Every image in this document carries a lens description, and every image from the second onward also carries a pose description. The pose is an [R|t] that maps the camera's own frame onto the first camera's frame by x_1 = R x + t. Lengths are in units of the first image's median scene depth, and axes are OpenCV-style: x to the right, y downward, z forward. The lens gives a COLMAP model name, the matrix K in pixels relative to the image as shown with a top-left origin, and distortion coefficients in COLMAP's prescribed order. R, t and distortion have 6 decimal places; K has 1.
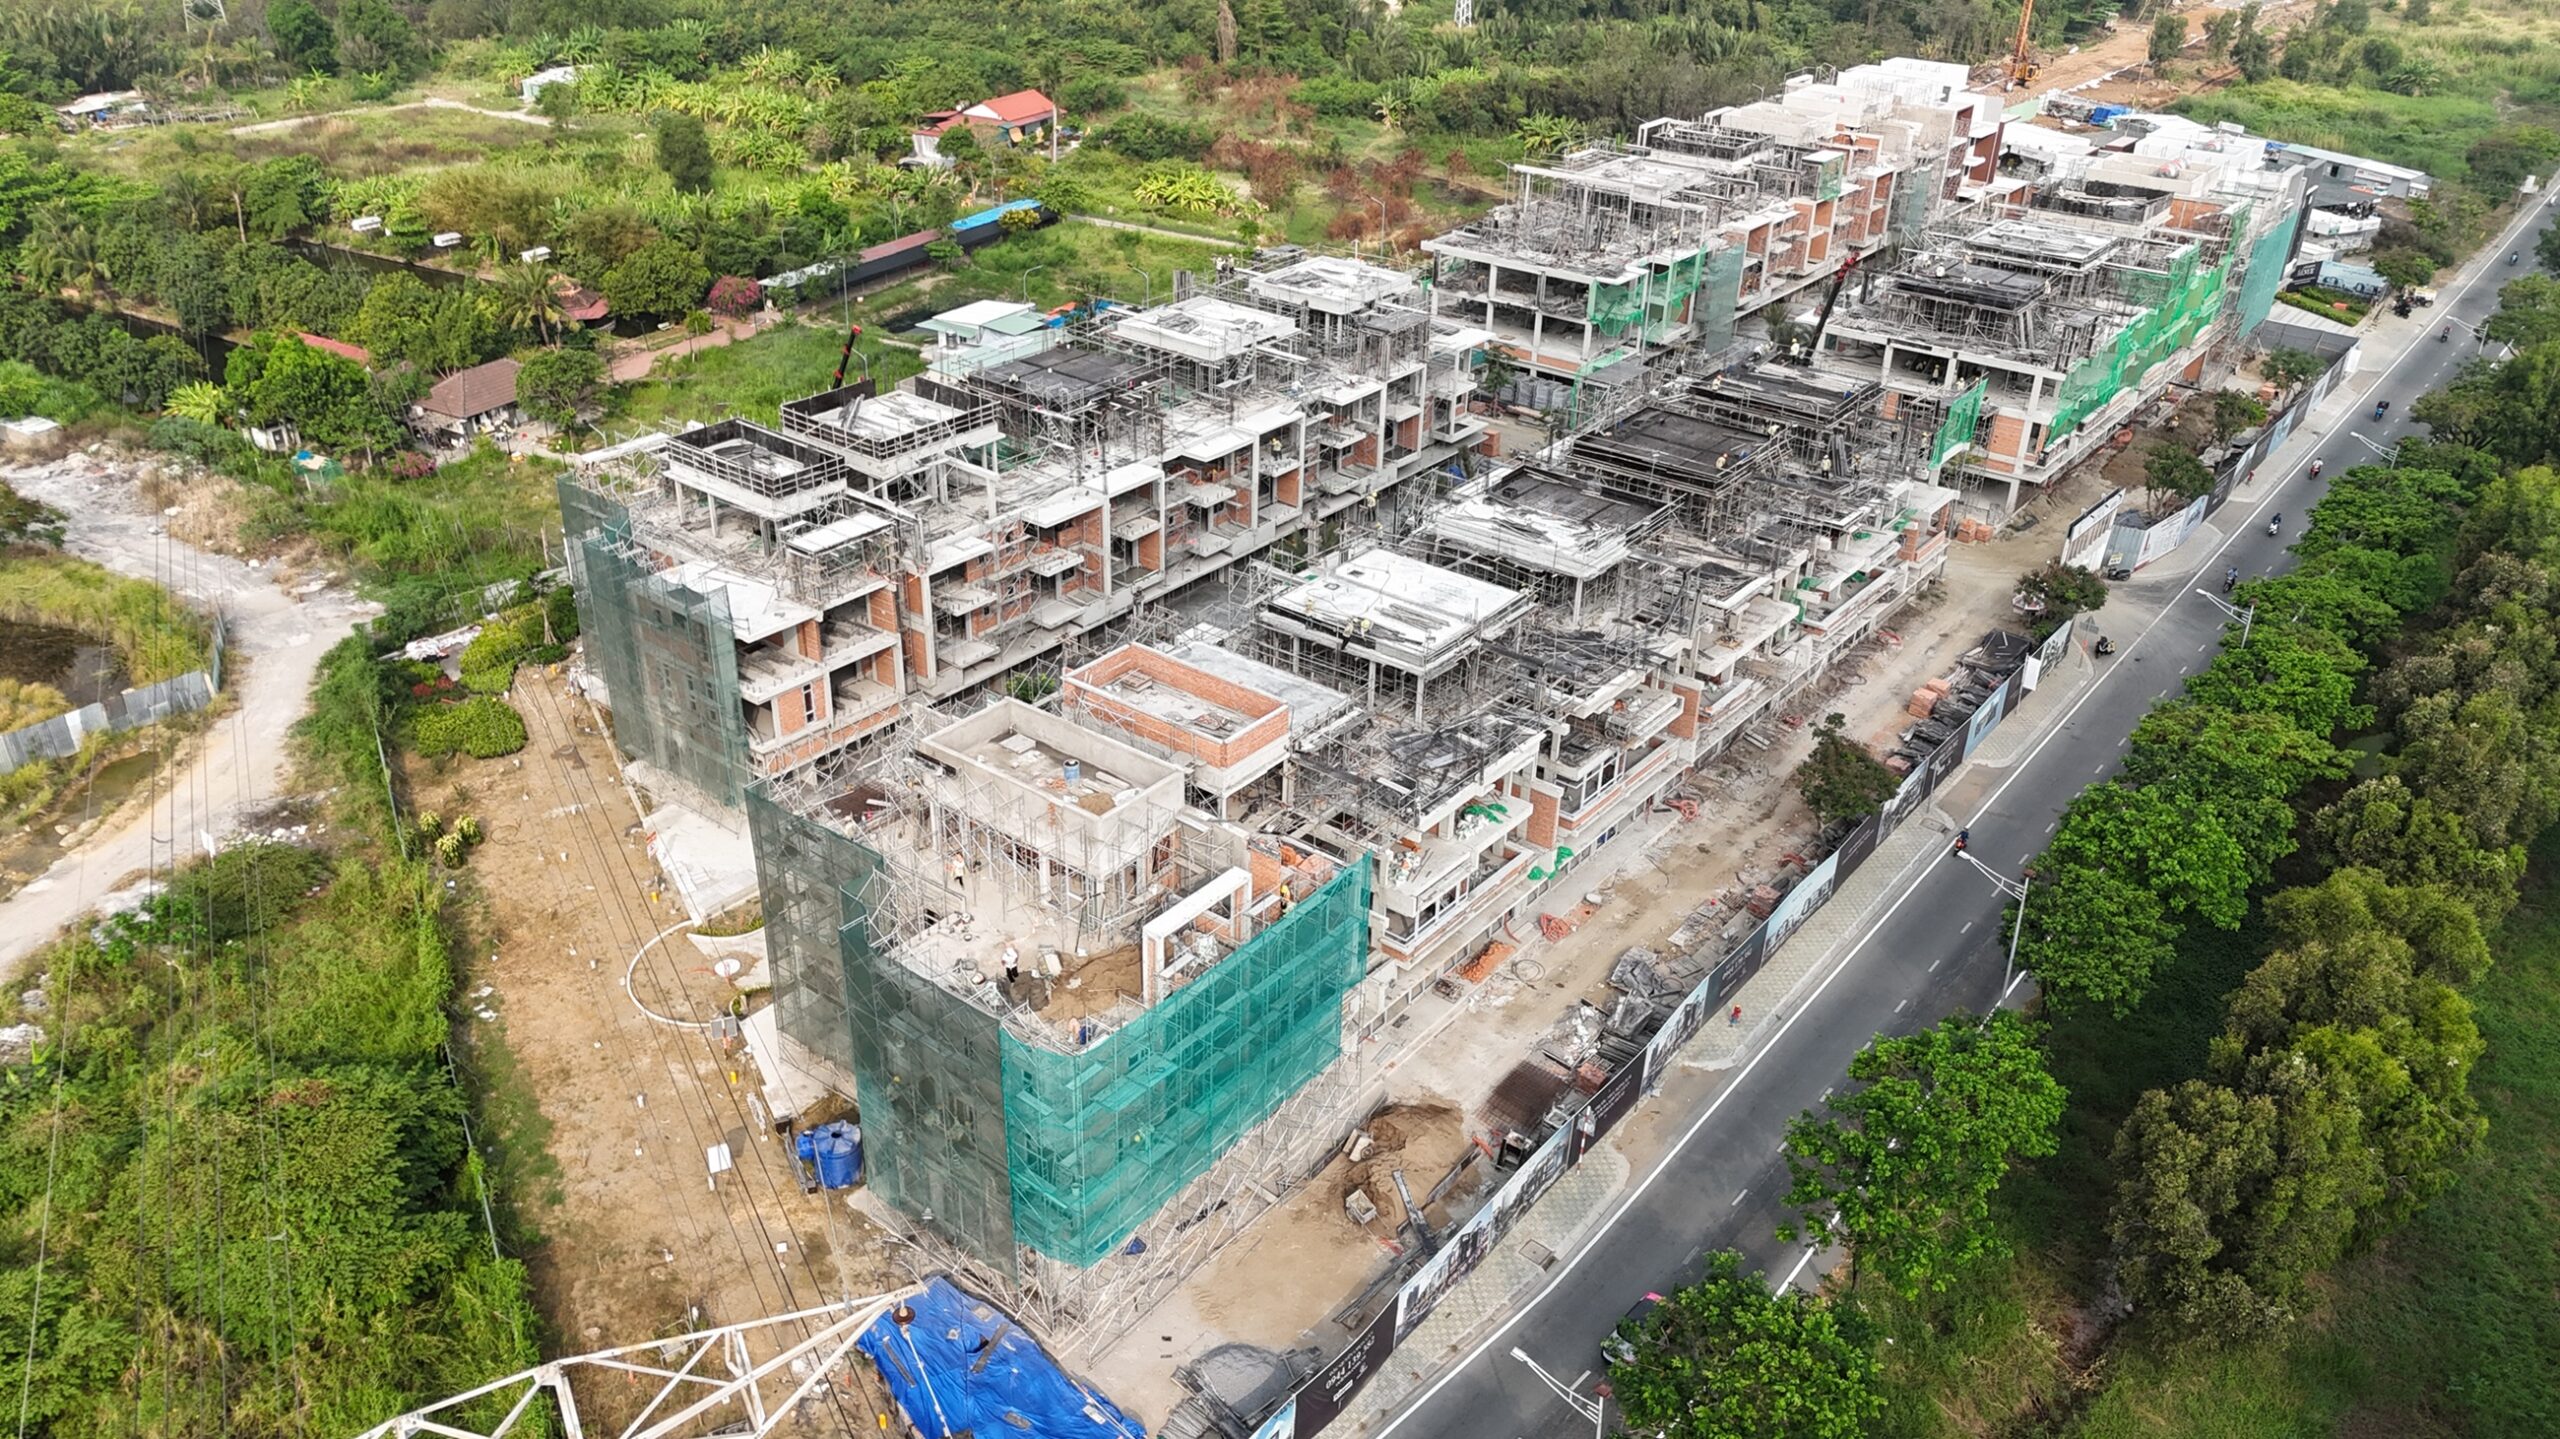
lens RADIAL K [[1915.8, 0, 1283.6], [0, 1915.8, 714.9], [0, 0, 1]] dist [0.051598, -0.044884]
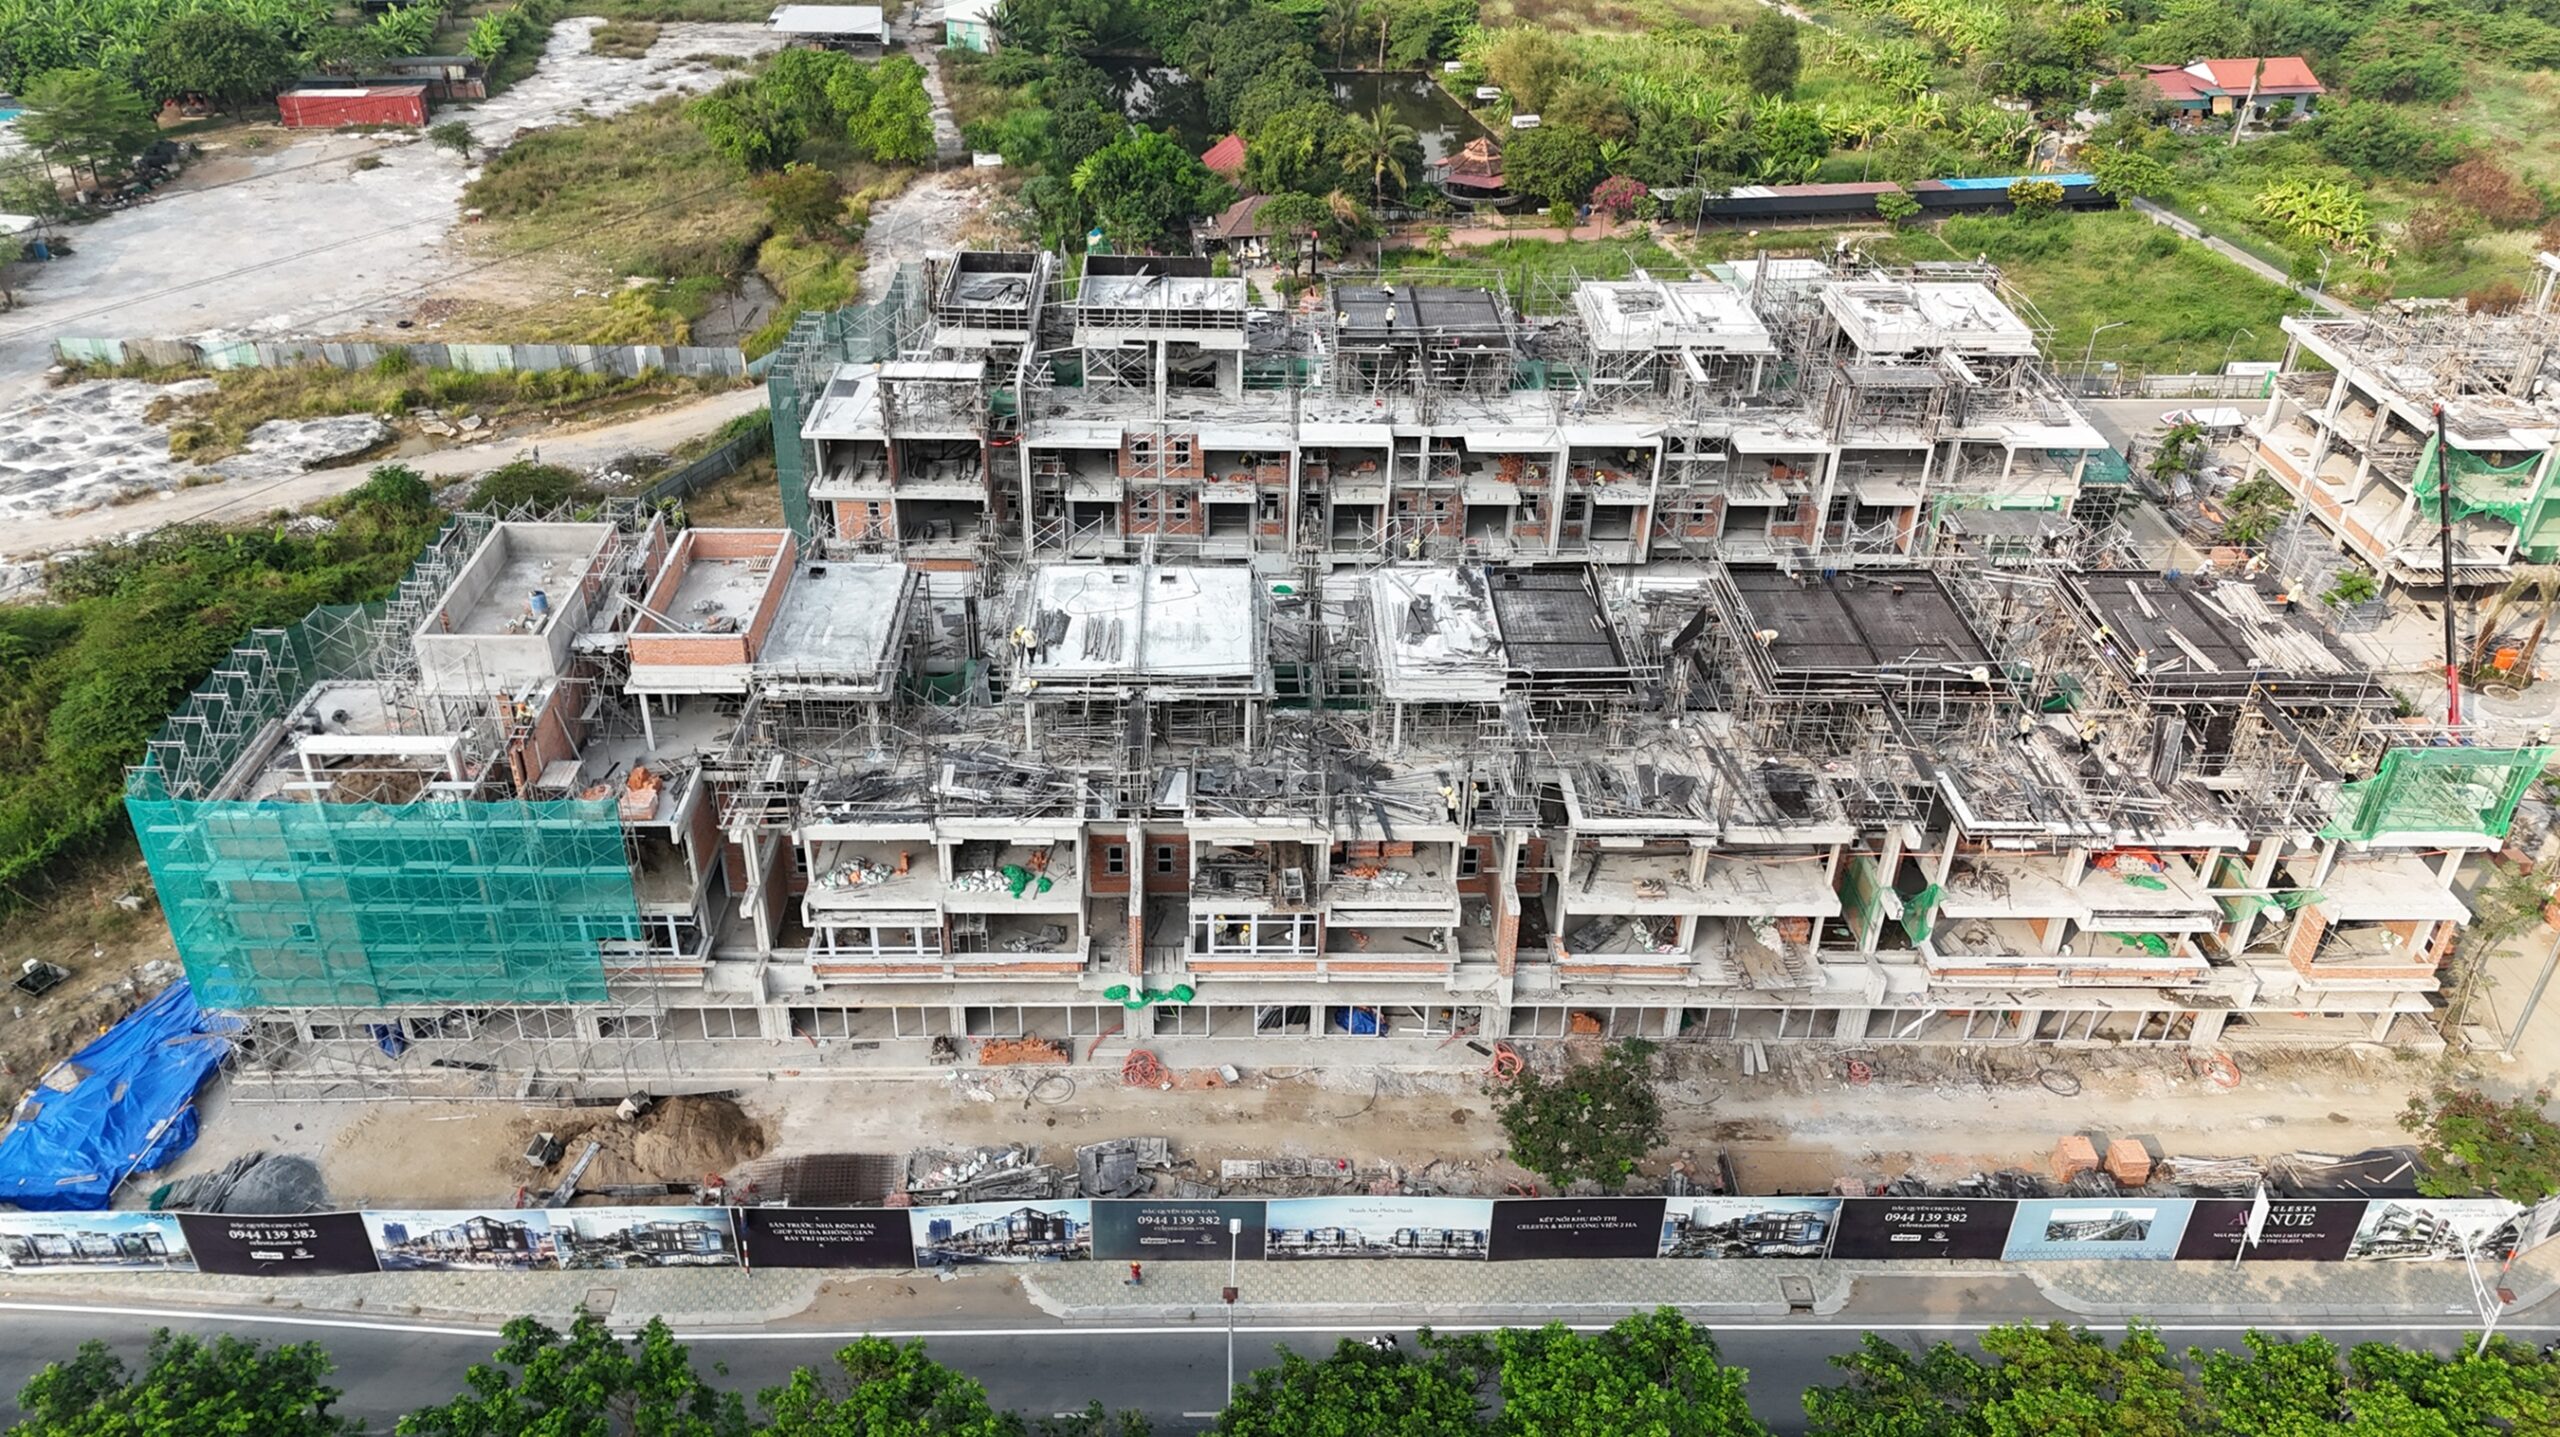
lens RADIAL K [[1915.8, 0, 1273.1], [0, 1915.8, 716.4], [0, 0, 1]] dist [0.051598, -0.044884]
pose [[0.627841, 0.396833, -0.669581, 0.487440], [-0.368501, 0.909293, 0.193371, -0.148709], [0.685582, 0.125336, 0.717125, 0.331743]]
